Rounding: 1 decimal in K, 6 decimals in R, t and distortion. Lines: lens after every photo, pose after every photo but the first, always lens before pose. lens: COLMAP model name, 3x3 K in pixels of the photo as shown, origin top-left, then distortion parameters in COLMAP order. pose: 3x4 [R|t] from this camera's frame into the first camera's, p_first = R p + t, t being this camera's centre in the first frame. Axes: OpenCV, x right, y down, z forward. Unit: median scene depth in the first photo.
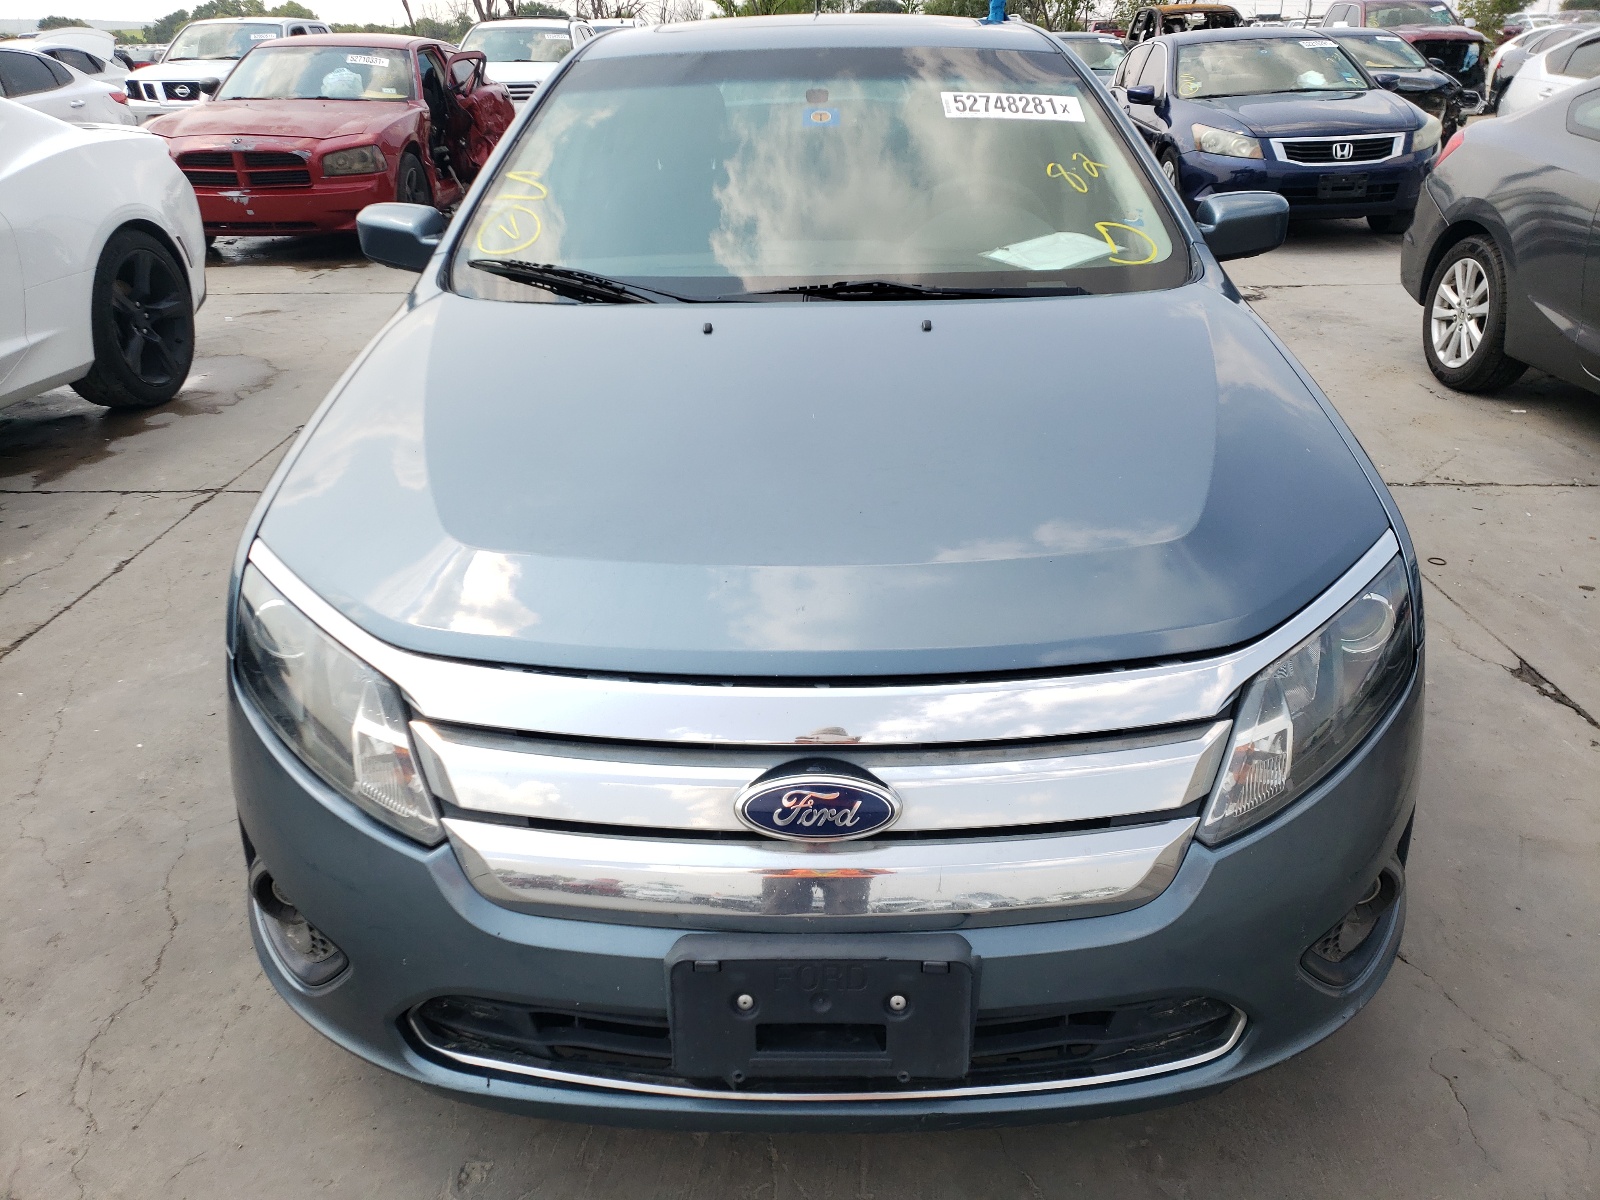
lens RADIAL K [[1230.6, 0, 800.0], [0, 1230.6, 600.0], [0, 0, 1]] dist [0.003562, 0.000357]
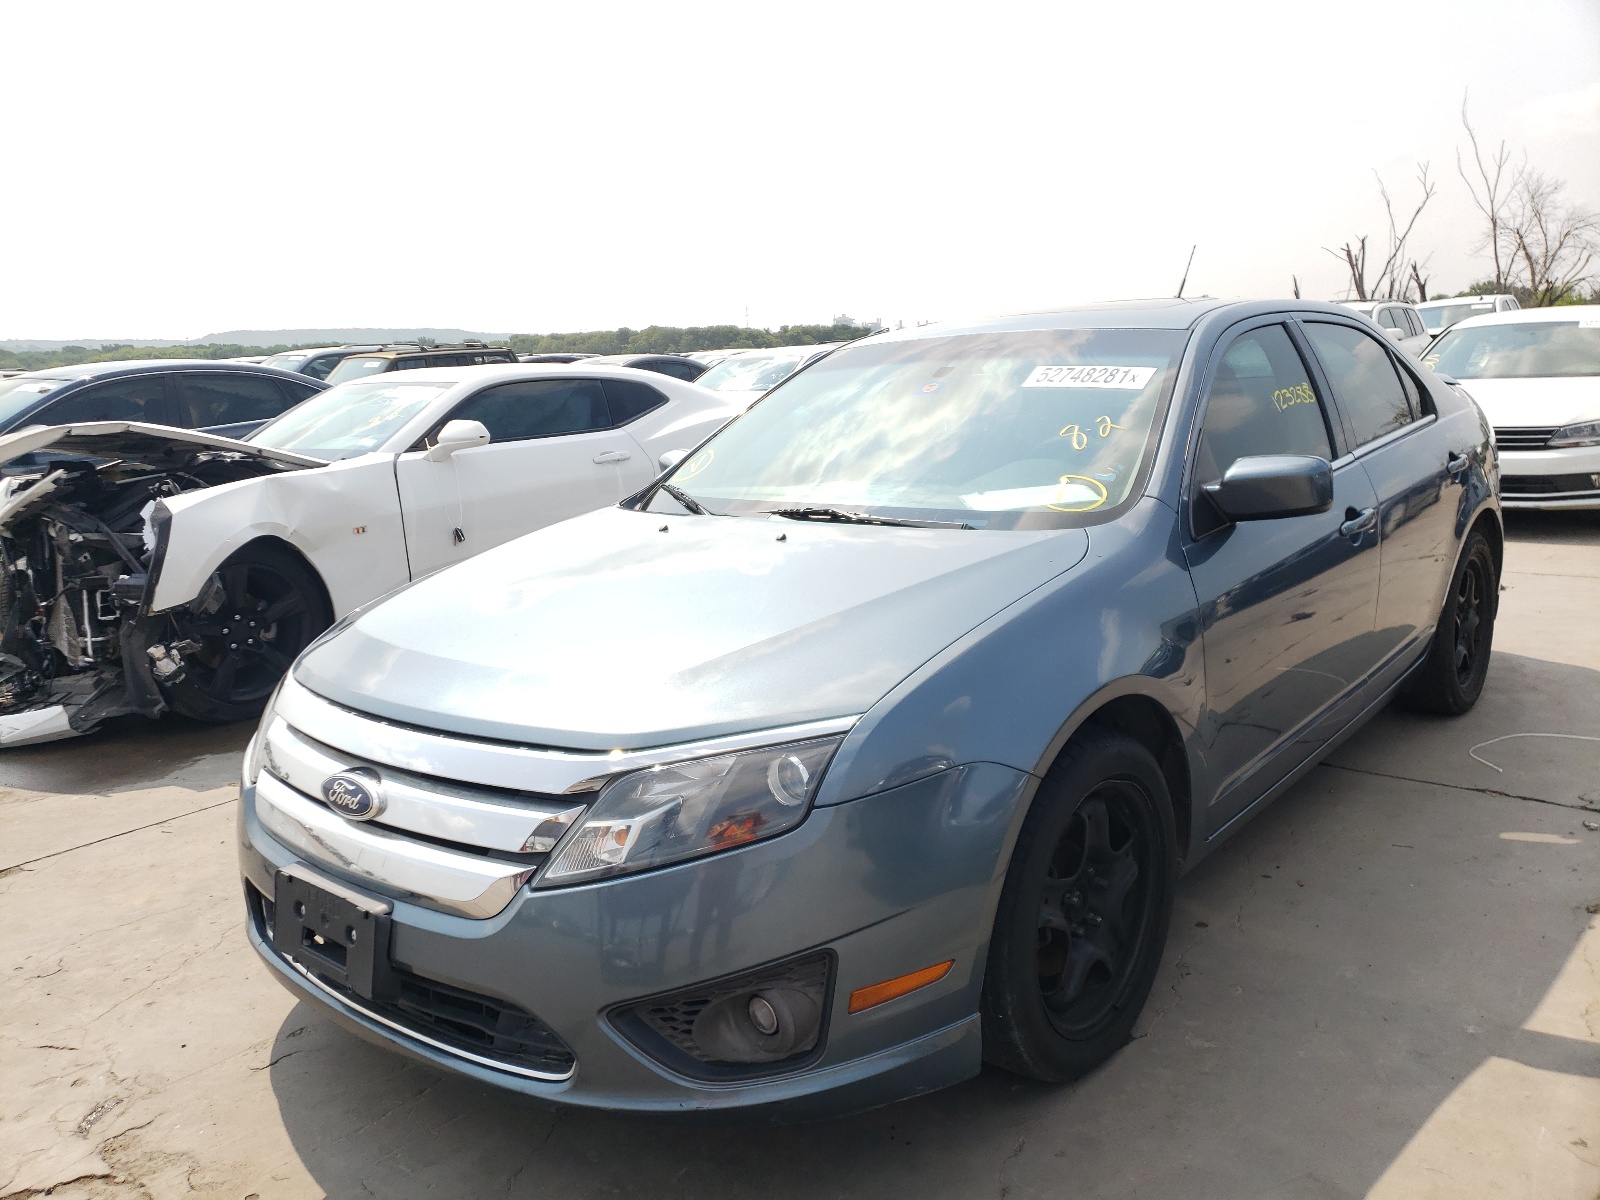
lens RADIAL K [[1230.6, 0, 800.0], [0, 1230.6, 600.0], [0, 0, 1]] dist [0.003562, 0.000357]
pose [[0.783006, 0.106143, -0.612891, 1.385318], [-0.227739, 0.965835, -0.123683, -0.010231], [0.578823, 0.236424, 0.780428, 0.031919]]
